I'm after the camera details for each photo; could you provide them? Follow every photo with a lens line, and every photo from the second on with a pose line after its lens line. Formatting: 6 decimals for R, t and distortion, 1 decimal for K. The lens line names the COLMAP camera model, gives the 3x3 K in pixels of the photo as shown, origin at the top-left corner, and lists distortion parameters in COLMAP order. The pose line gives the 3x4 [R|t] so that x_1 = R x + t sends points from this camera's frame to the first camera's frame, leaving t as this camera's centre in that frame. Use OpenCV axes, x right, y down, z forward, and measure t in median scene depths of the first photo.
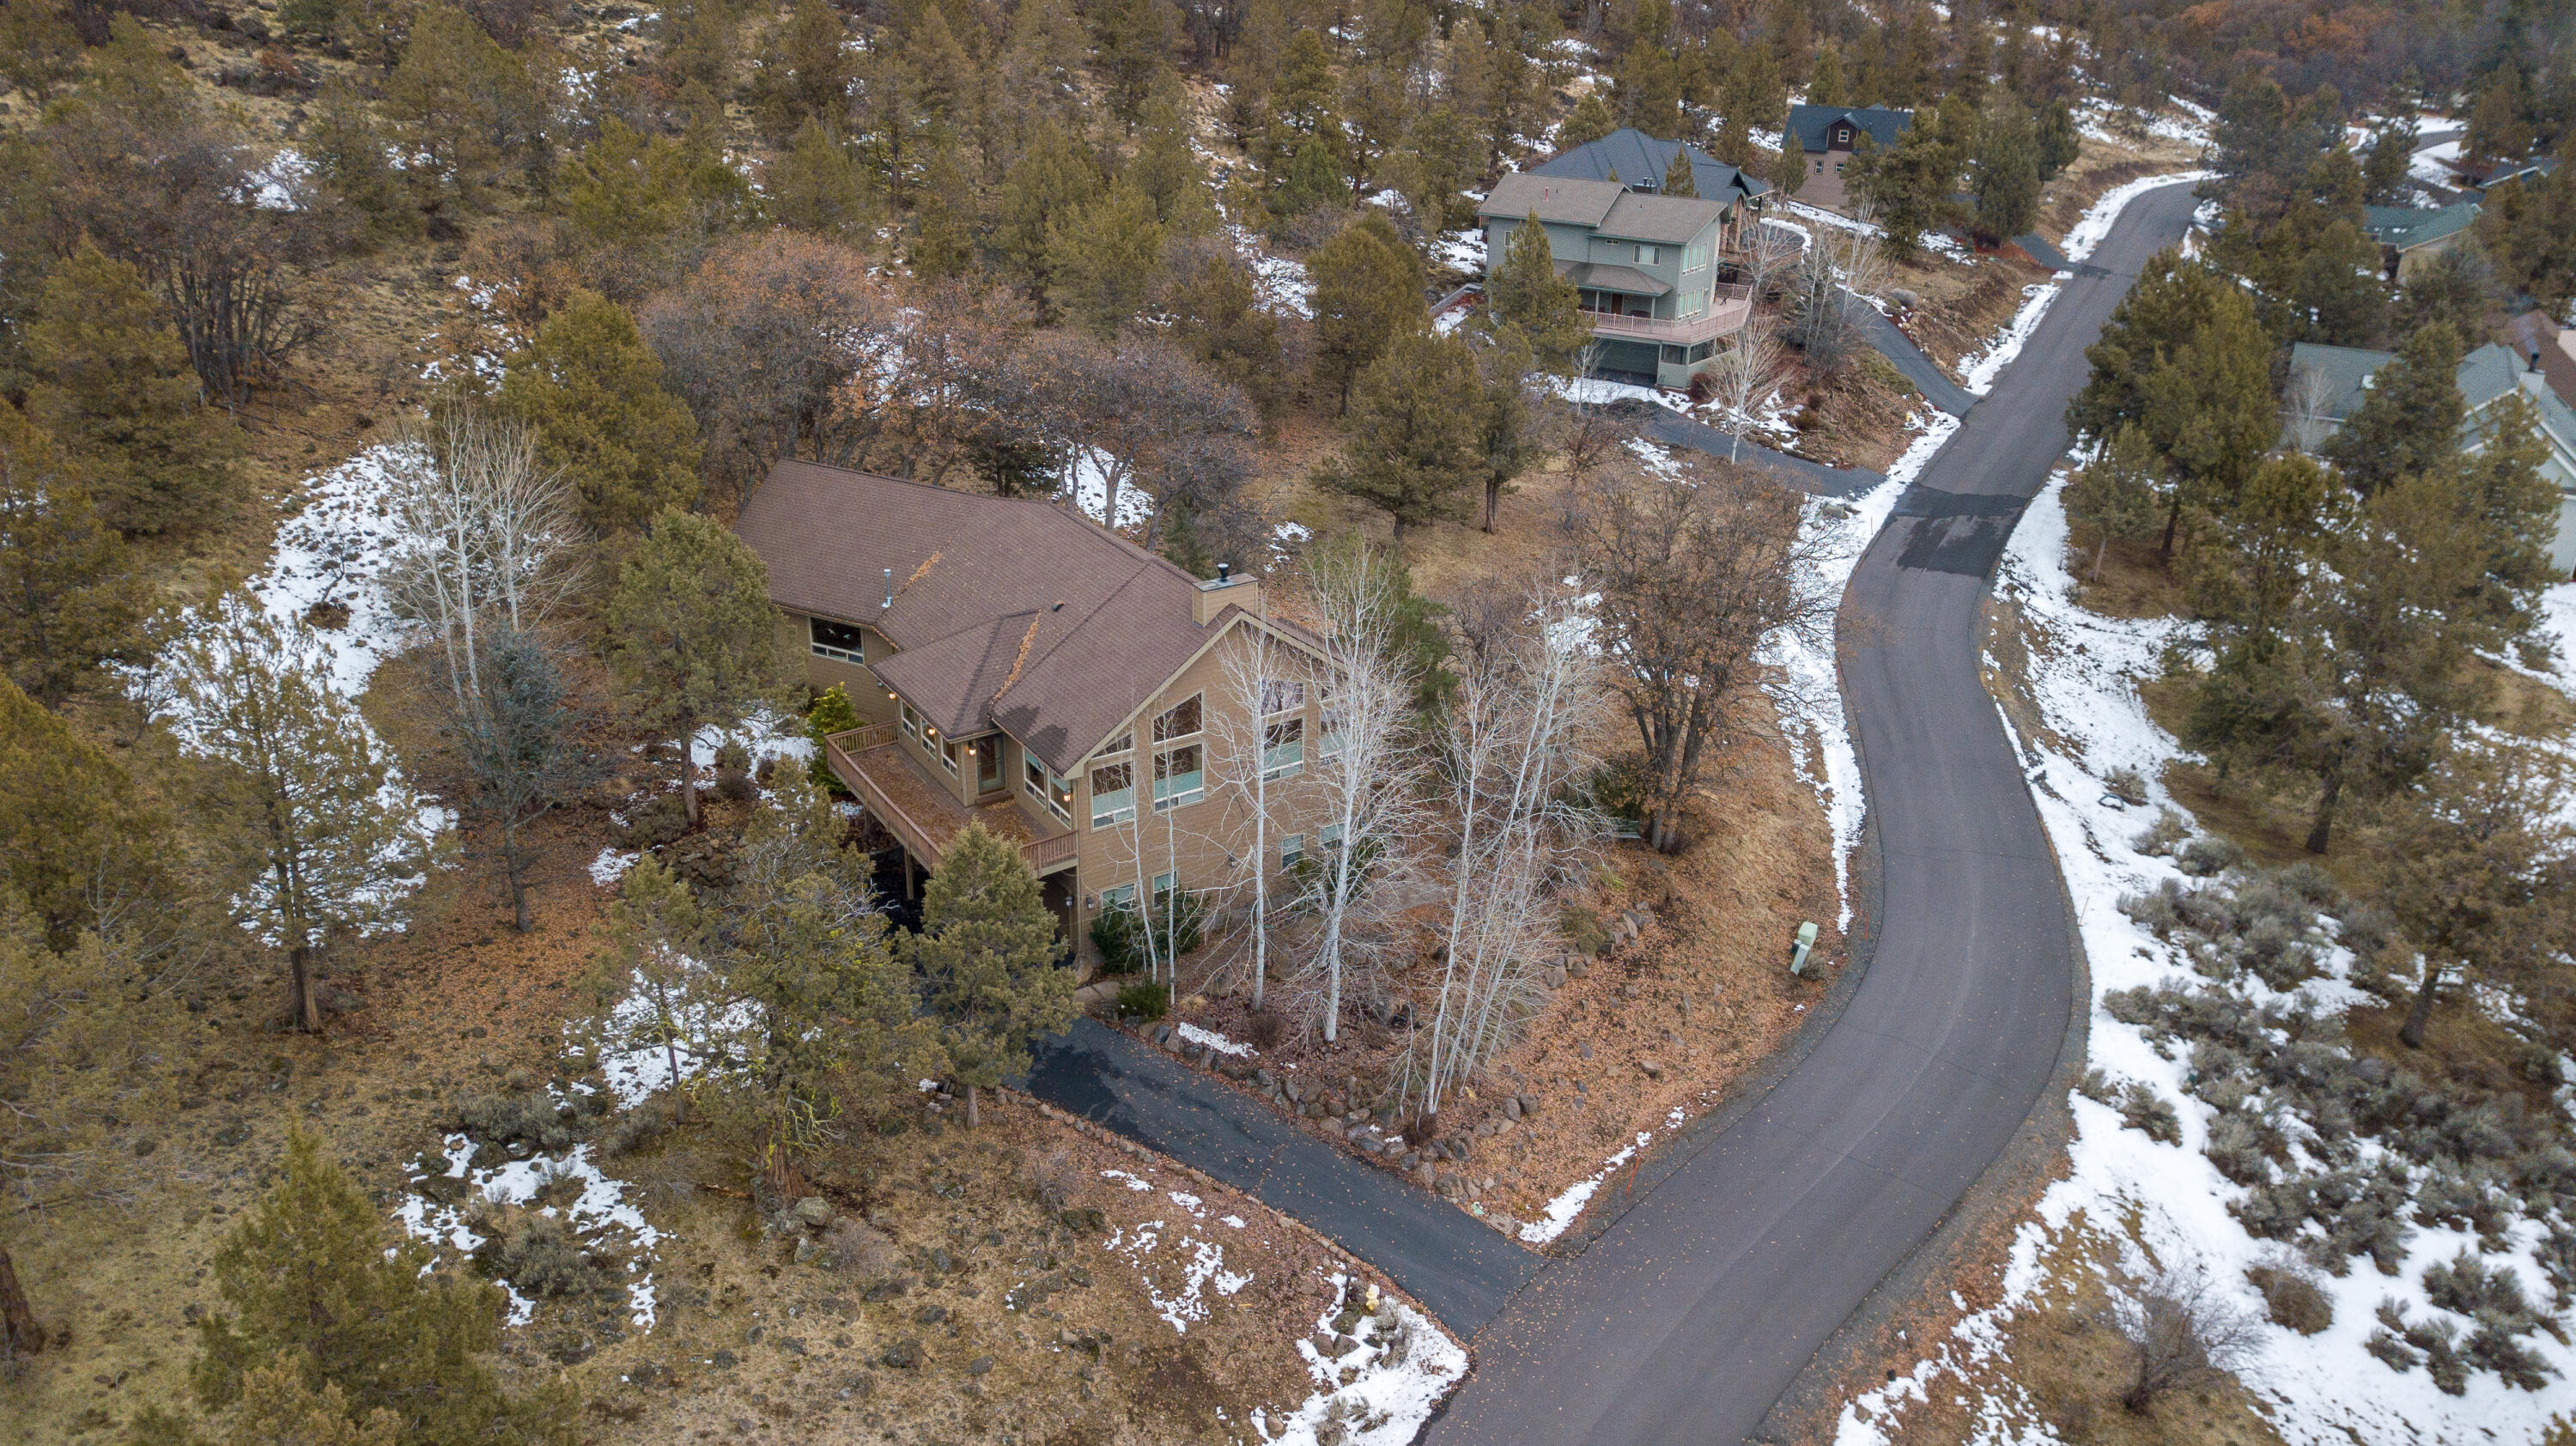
lens RADIAL K [[1981.2, 0, 1286.4], [0, 1981.2, 719.2], [0, 0, 1]] dist [0.017591, -0.018348]
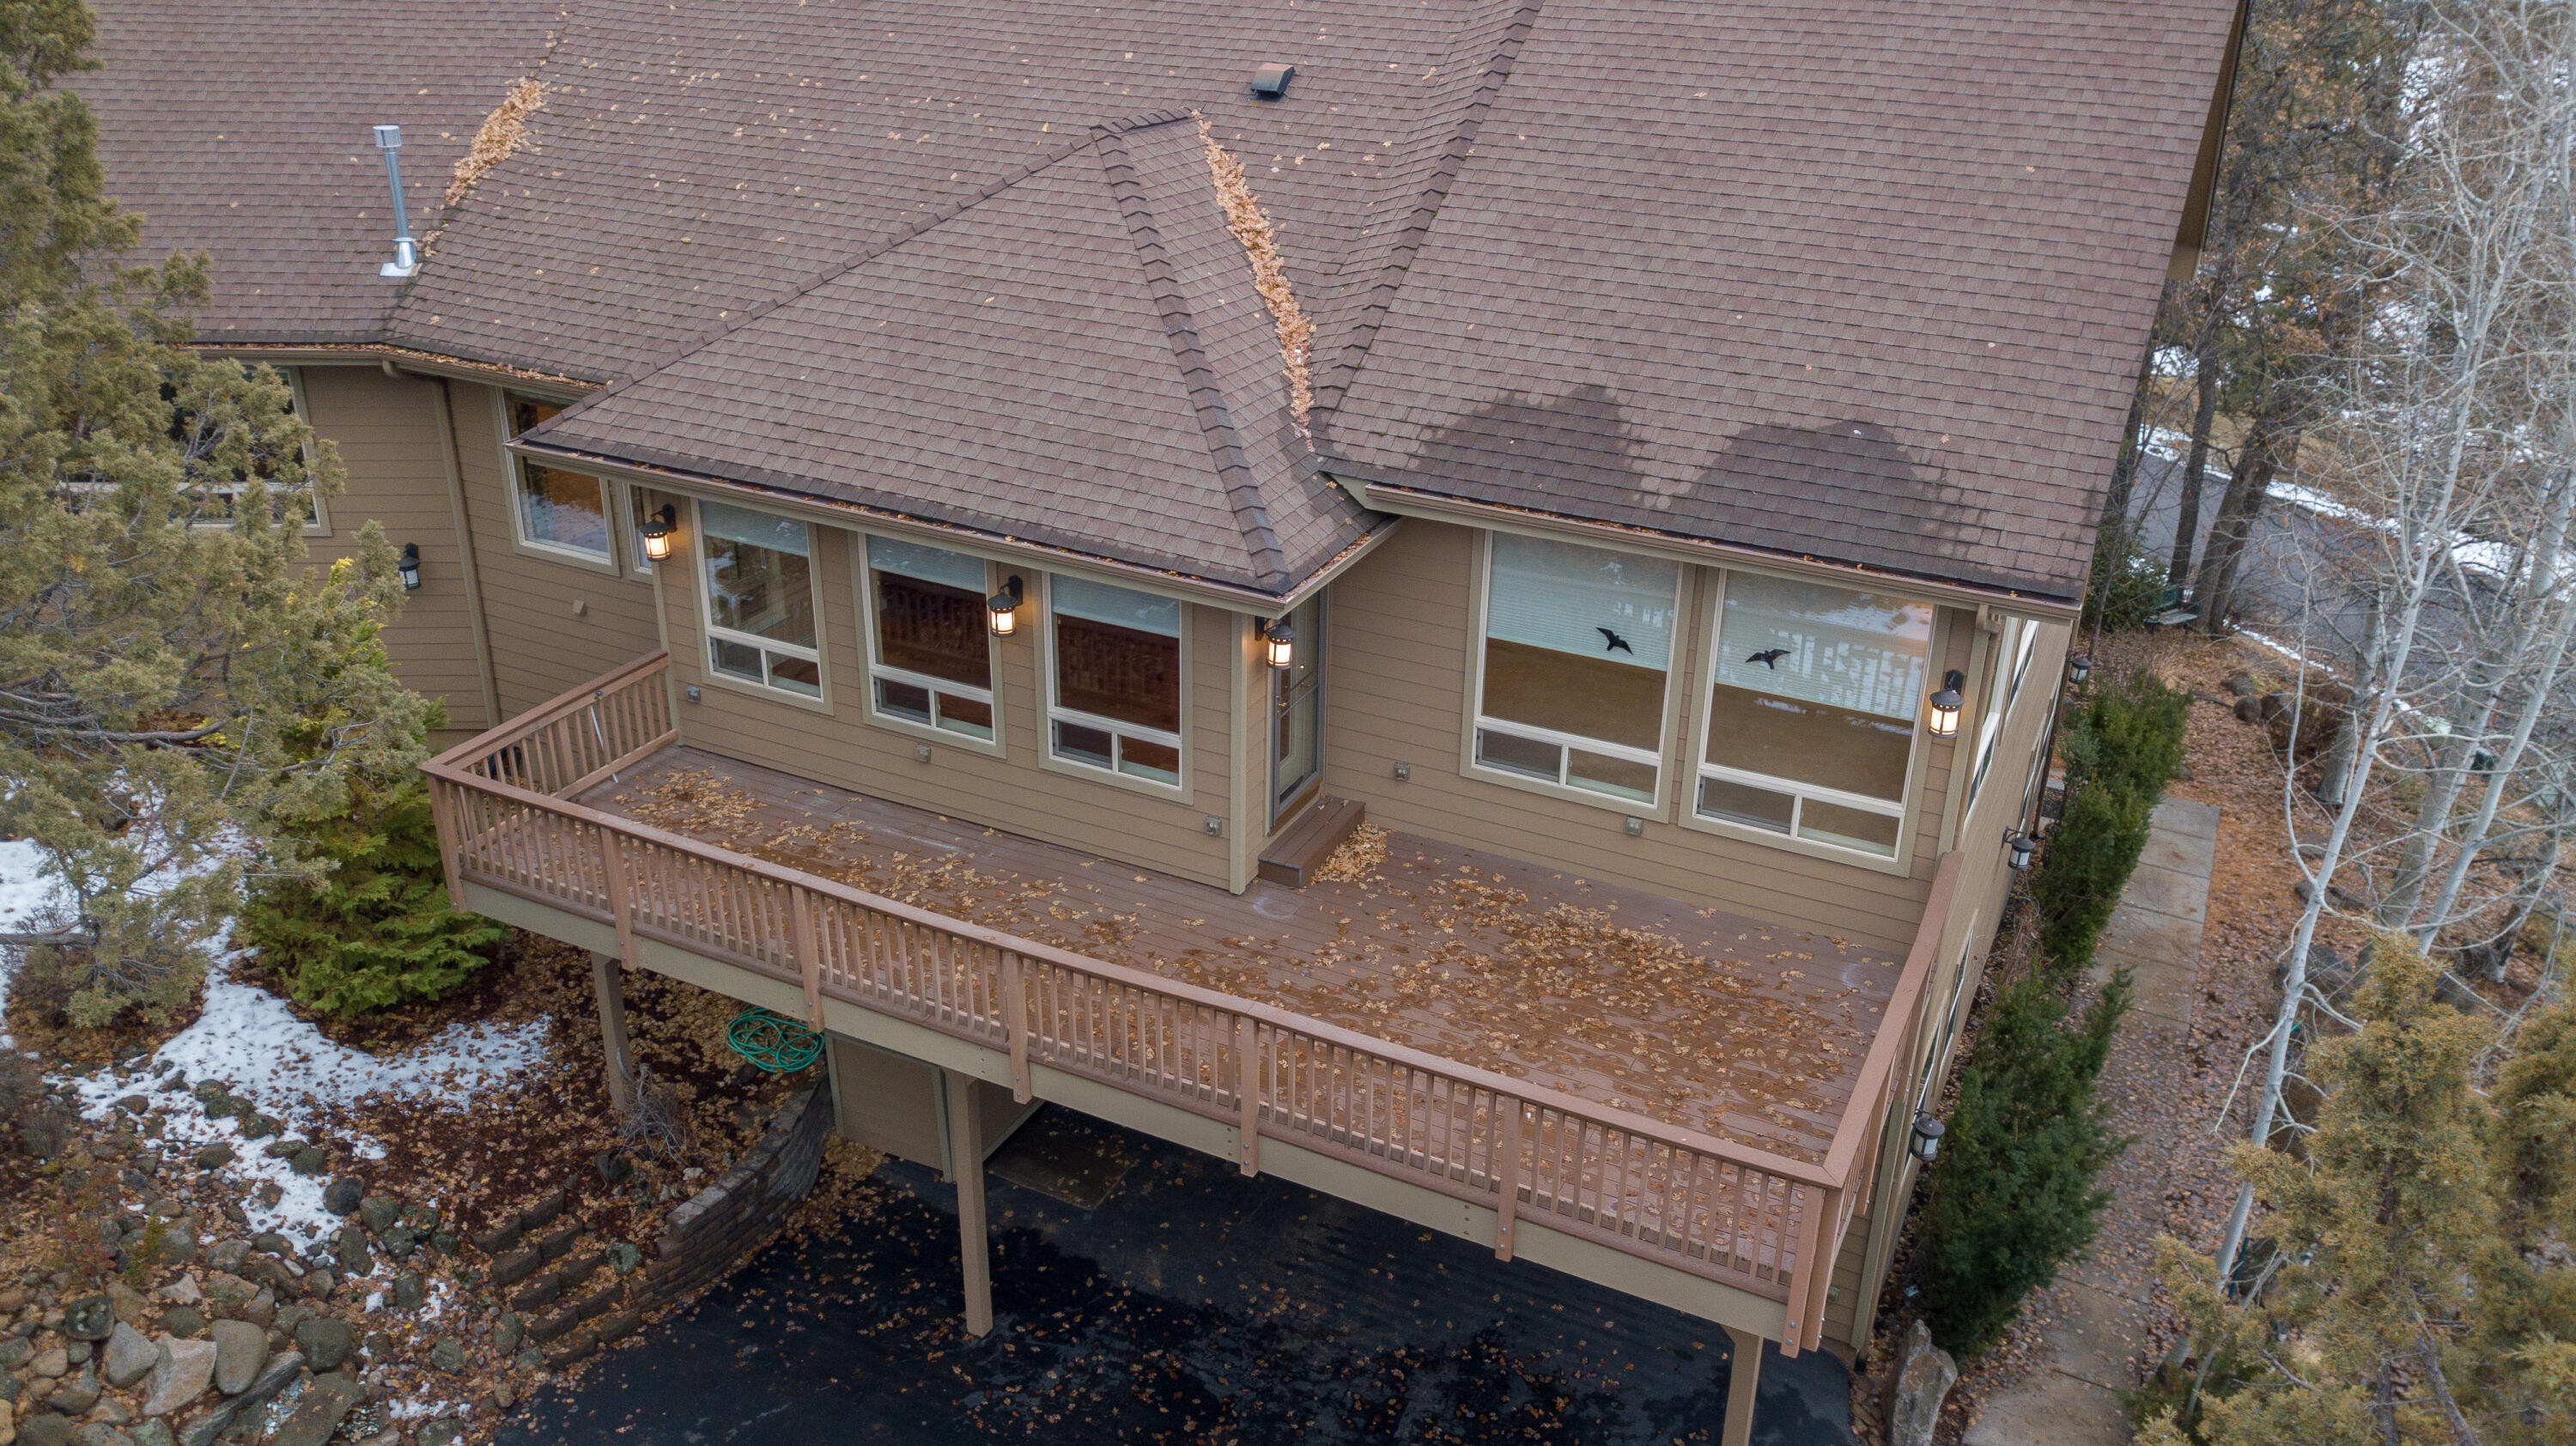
lens RADIAL K [[1981.2, 0, 1294.7], [0, 1981.2, 714.5], [0, 0, 1]] dist [0.017591, -0.018348]
pose [[0.856747, -0.212095, 0.470107, -0.253190], [0.204836, 0.976483, 0.067249, 0.007961], [-0.473315, 0.038680, 0.880044, 0.759571]]
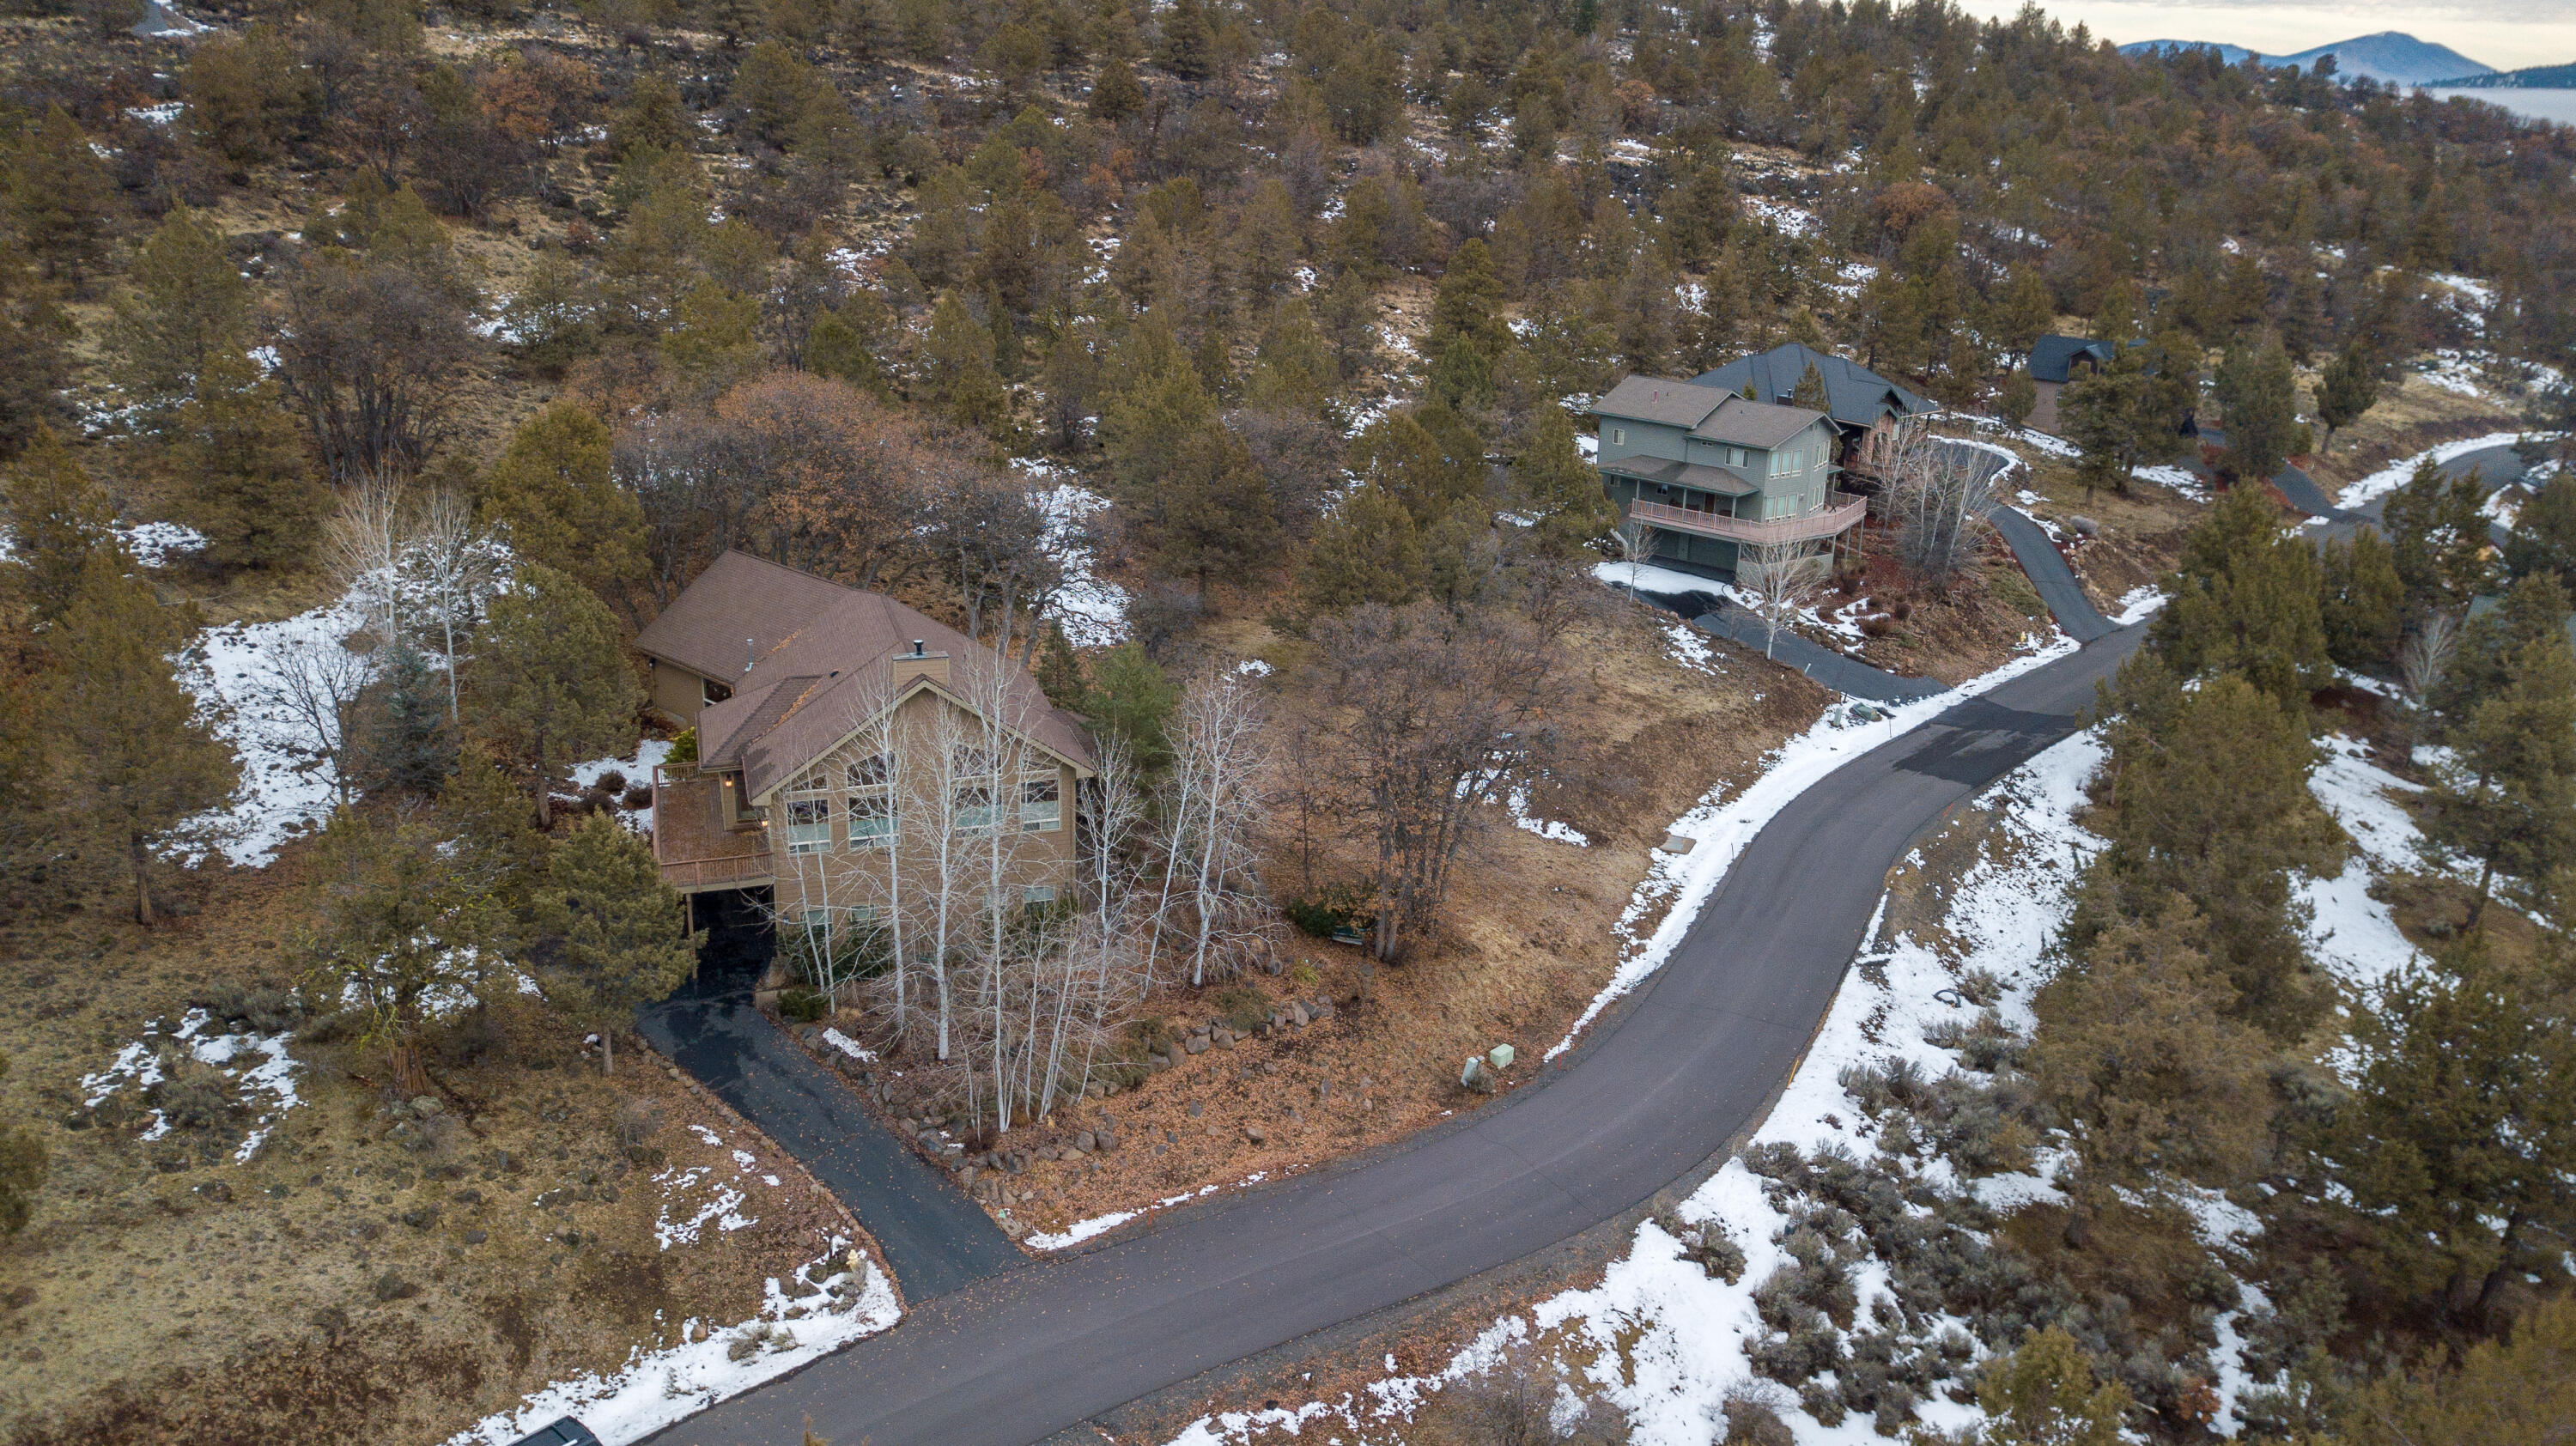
lens RADIAL K [[1981.2, 0, 1275.0], [0, 1981.2, 707.0], [0, 0, 1]] dist [0.017591, -0.018348]
pose [[0.964949, 0.092150, -0.245728, 0.426098], [-0.118647, 0.988355, -0.095272, 0.043548], [0.234087, 0.121087, 0.964646, -0.077550]]
